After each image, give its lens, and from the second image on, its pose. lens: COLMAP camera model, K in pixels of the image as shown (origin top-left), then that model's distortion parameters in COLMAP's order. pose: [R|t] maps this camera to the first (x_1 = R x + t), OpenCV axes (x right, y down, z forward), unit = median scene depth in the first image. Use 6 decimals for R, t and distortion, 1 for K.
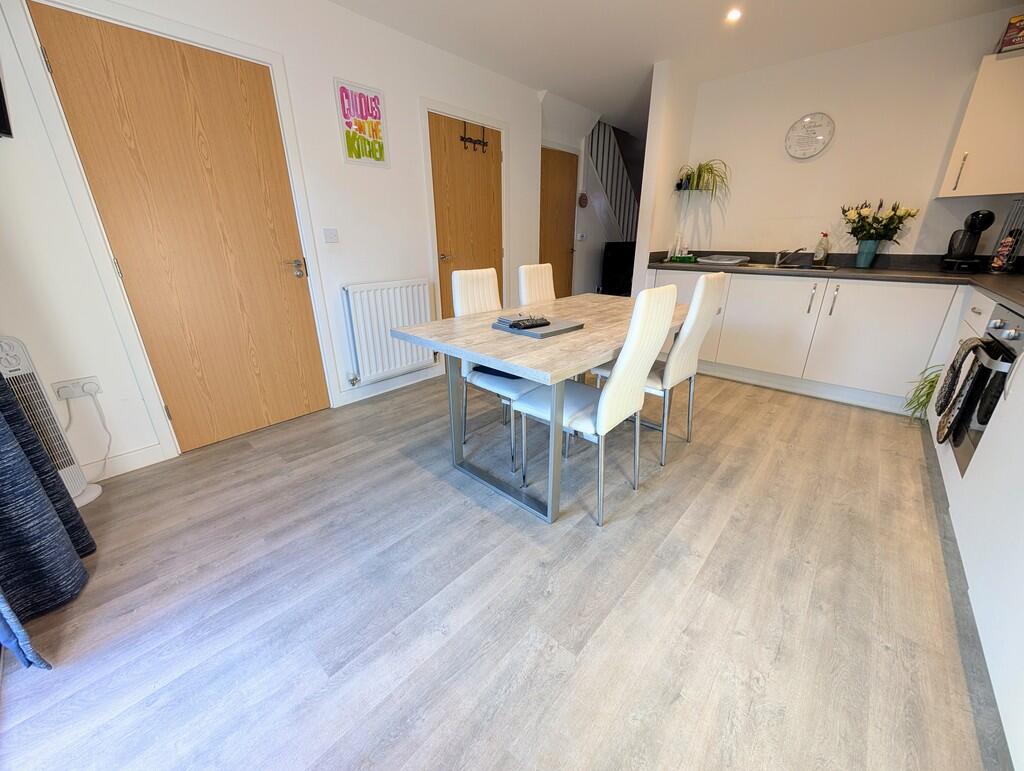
lens RADIAL K [[388.5, 0, 516.7], [0, 388.5, 381.8], [0, 0, 1]] dist [0.000082, 0.000324]
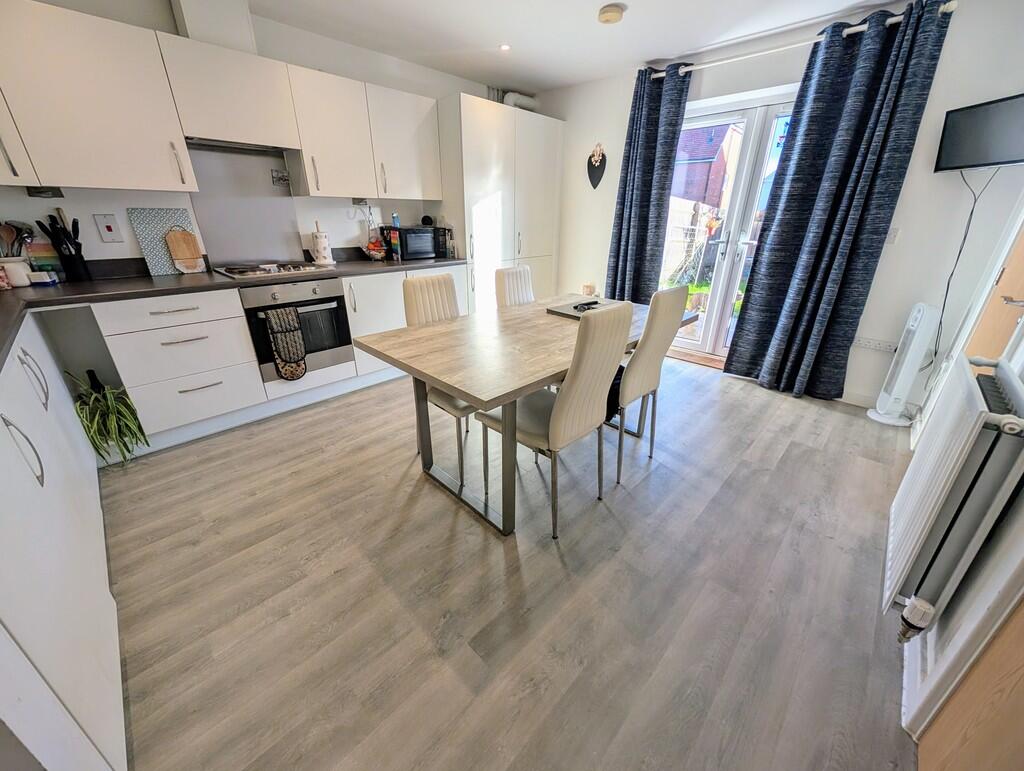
lens RADIAL K [[388.5, 0, 514.1], [0, 388.5, 382.5], [0, 0, 1]] dist [0.000082, 0.000324]
pose [[-0.999311, -0.017796, 0.032573, 0.184413], [0.009679, 0.722274, 0.691539, -0.680319], [-0.035833, 0.691378, -0.721605, 1.657091]]
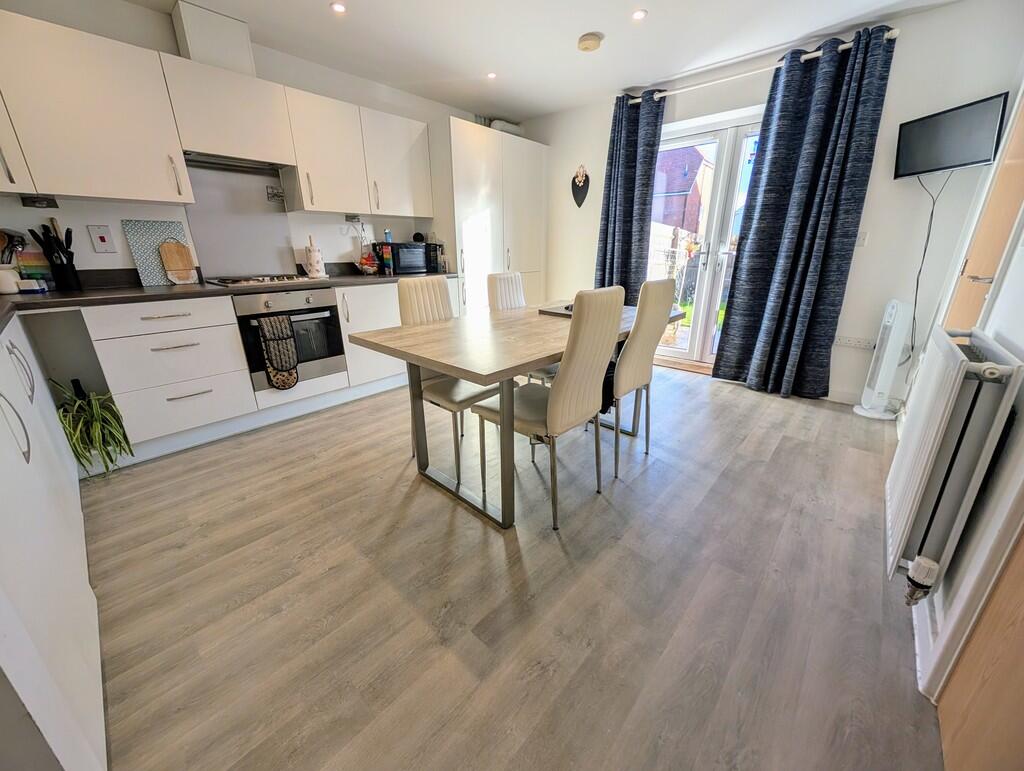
lens RADIAL K [[388.5, 0, 514.1], [0, 388.5, 382.7], [0, 0, 1]] dist [0.000082, 0.000324]
pose [[-0.999950, 0.008109, 0.005792, 0.197260], [0.009941, 0.771465, 0.636195, -0.627039], [0.000691, 0.636221, -0.771507, 1.712717]]
